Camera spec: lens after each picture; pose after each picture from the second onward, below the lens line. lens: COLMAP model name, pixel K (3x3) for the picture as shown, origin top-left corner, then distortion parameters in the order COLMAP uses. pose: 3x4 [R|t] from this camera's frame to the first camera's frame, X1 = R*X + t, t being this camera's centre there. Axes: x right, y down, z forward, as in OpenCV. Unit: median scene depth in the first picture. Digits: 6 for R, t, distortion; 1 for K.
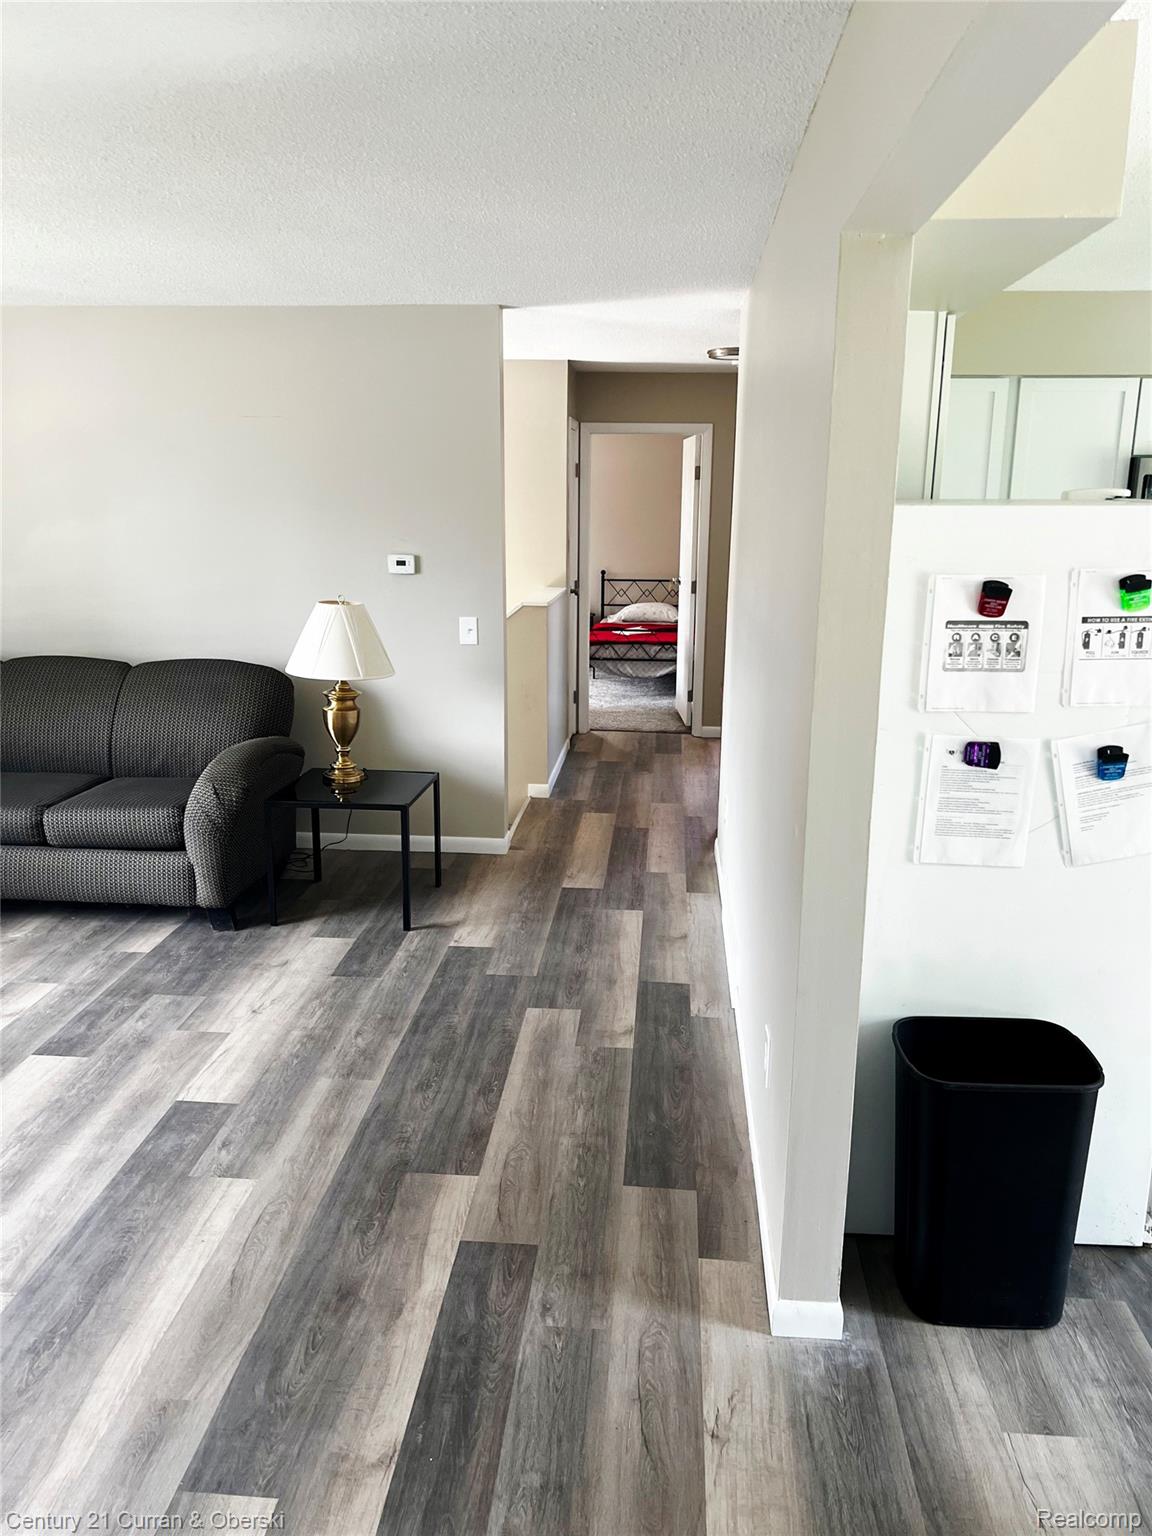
lens RADIAL K [[1153.1, 0, 576.5], [0, 1153.1, 768.3], [0, 0, 1]] dist [0.025608, -0.033437]
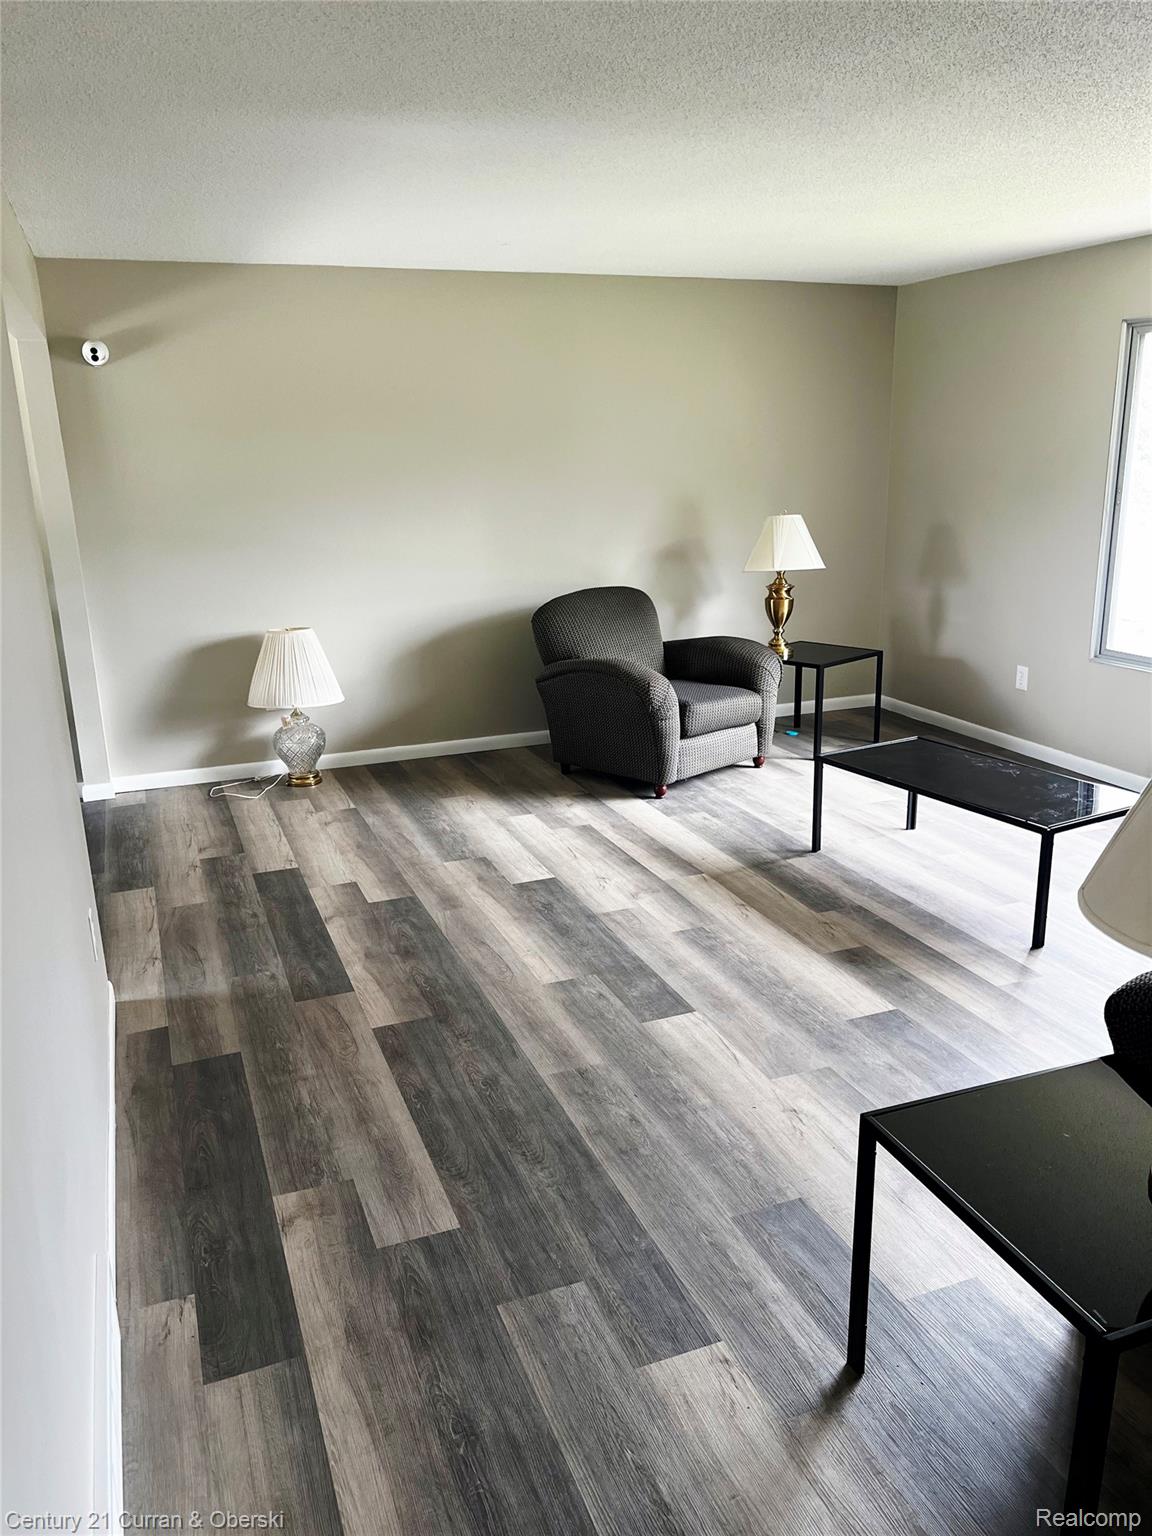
lens RADIAL K [[1153.1, 0, 578.5], [0, 1153.1, 768.0], [0, 0, 1]] dist [0.025608, -0.033437]
pose [[-0.898583, 0.124327, -0.420822, 0.163603], [-0.093258, 0.883004, 0.460008, -0.380913], [0.428778, 0.452601, -0.781858, 1.687567]]
